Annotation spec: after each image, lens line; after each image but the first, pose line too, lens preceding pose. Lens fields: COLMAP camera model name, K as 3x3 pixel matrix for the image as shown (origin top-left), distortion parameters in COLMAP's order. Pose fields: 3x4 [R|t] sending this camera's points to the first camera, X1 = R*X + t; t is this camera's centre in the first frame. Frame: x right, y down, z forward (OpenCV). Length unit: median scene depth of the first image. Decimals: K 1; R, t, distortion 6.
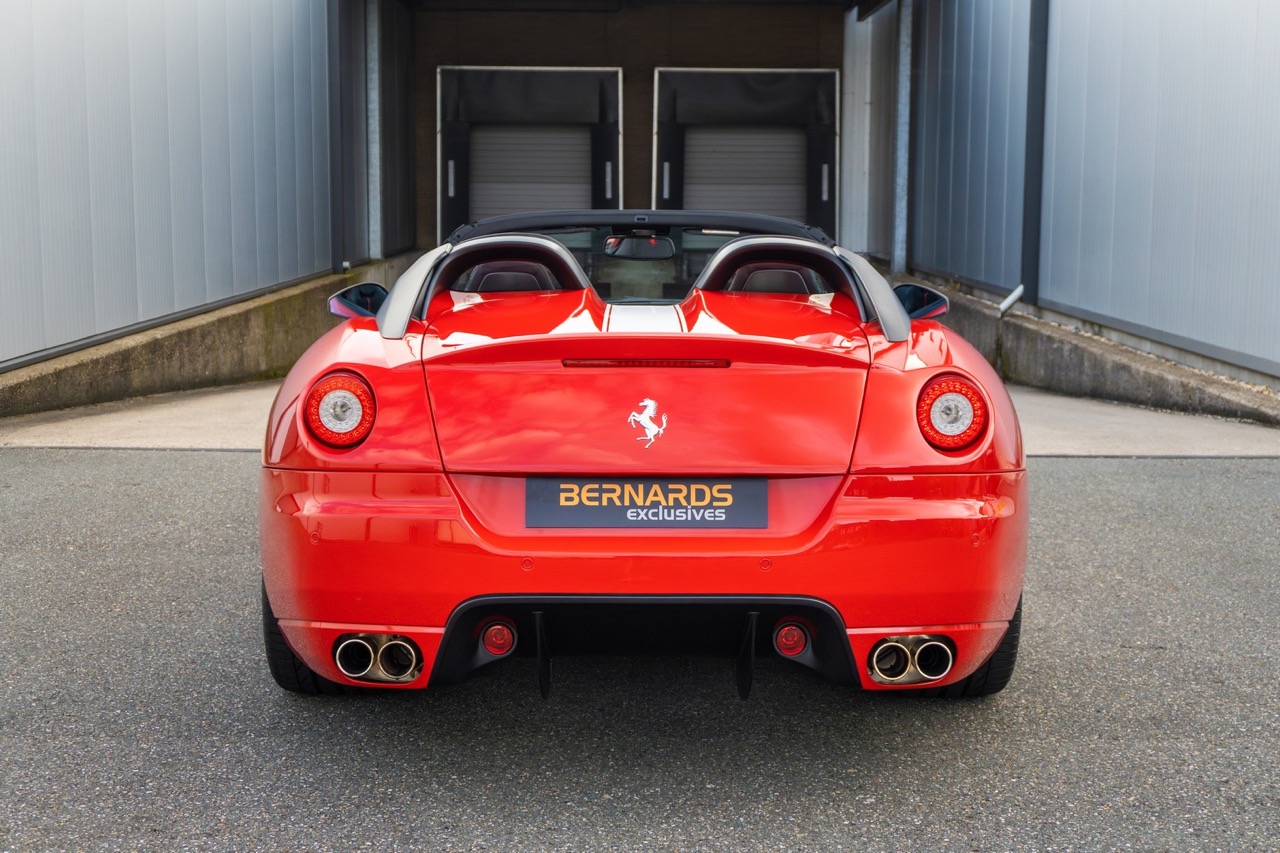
lens RADIAL K [[1731.8, 0, 640.0], [0, 1731.8, 426.5], [0, 0, 1]] dist [-0.008084, -0.012989]
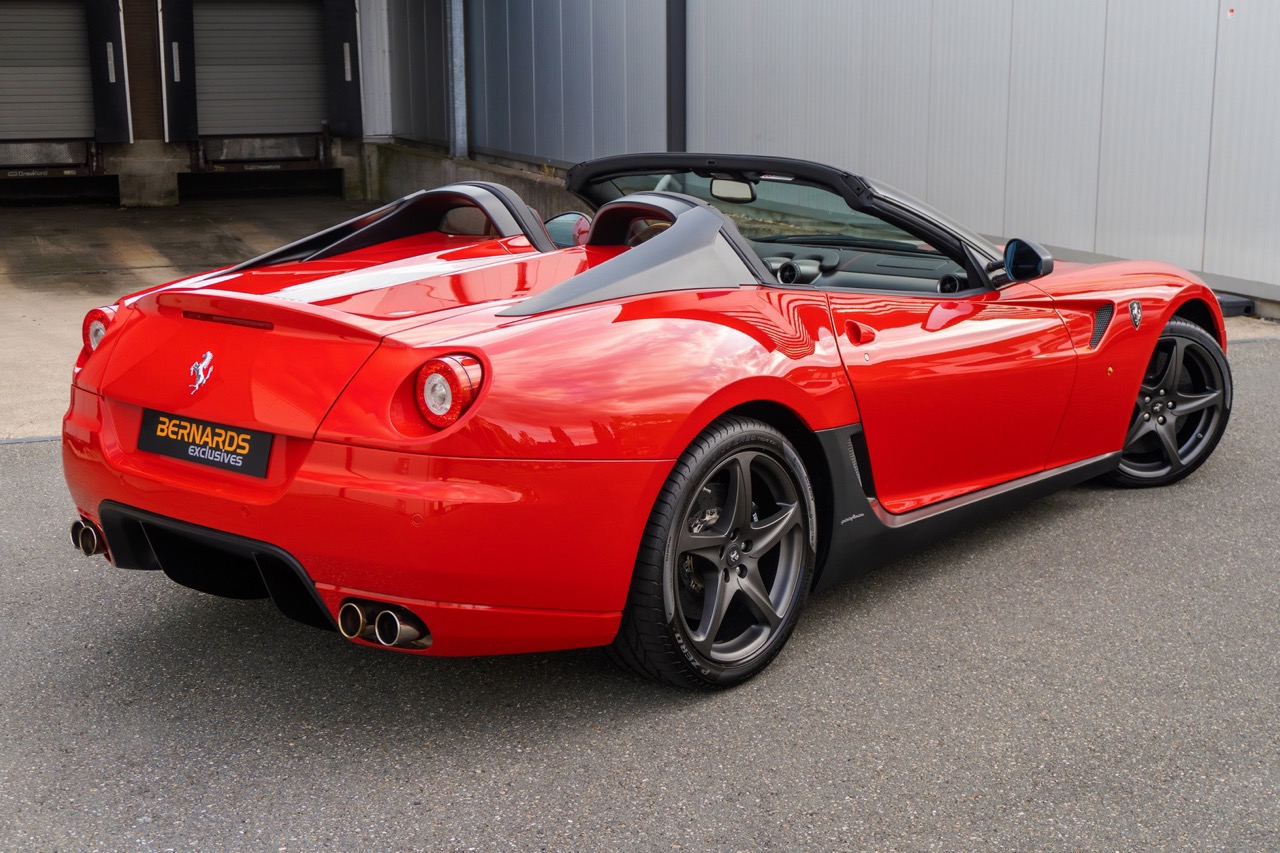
lens RADIAL K [[1731.8, 0, 640.0], [0, 1731.8, 426.5], [0, 0, 1]] dist [-0.008084, -0.012989]
pose [[0.766944, 0.124057, -0.629609, 0.948982], [-0.072719, 0.991617, 0.106807, -0.109954], [0.637581, -0.036130, 0.769536, 0.301795]]
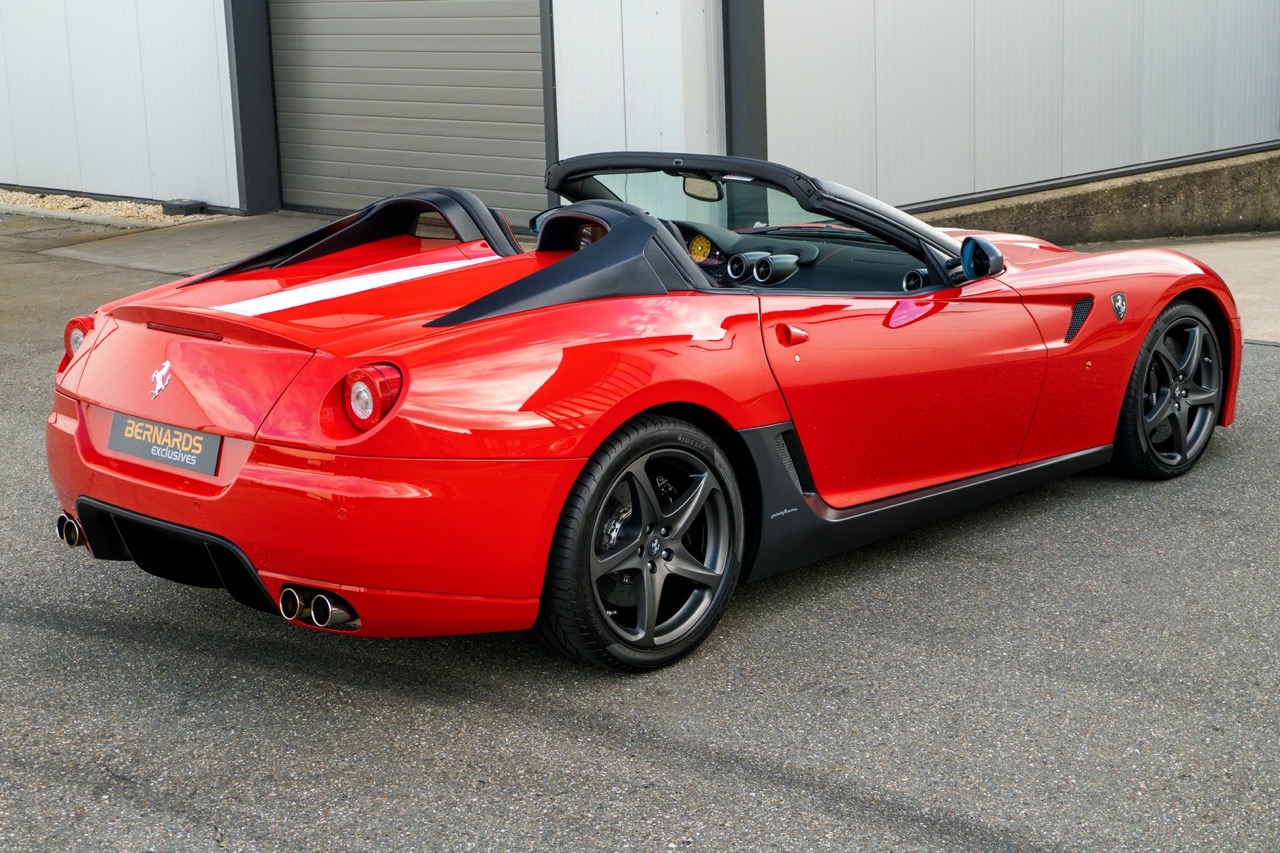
lens RADIAL K [[2135.5, 0, 640.0], [0, 2135.5, 426.5], [0, 0, 1]] dist [0.036996, -0.039040]
pose [[0.708162, 0.126971, -0.694540, 1.328571], [-0.058358, 0.990857, 0.121640, -0.177092], [0.703635, -0.045609, 0.709097, 0.141823]]
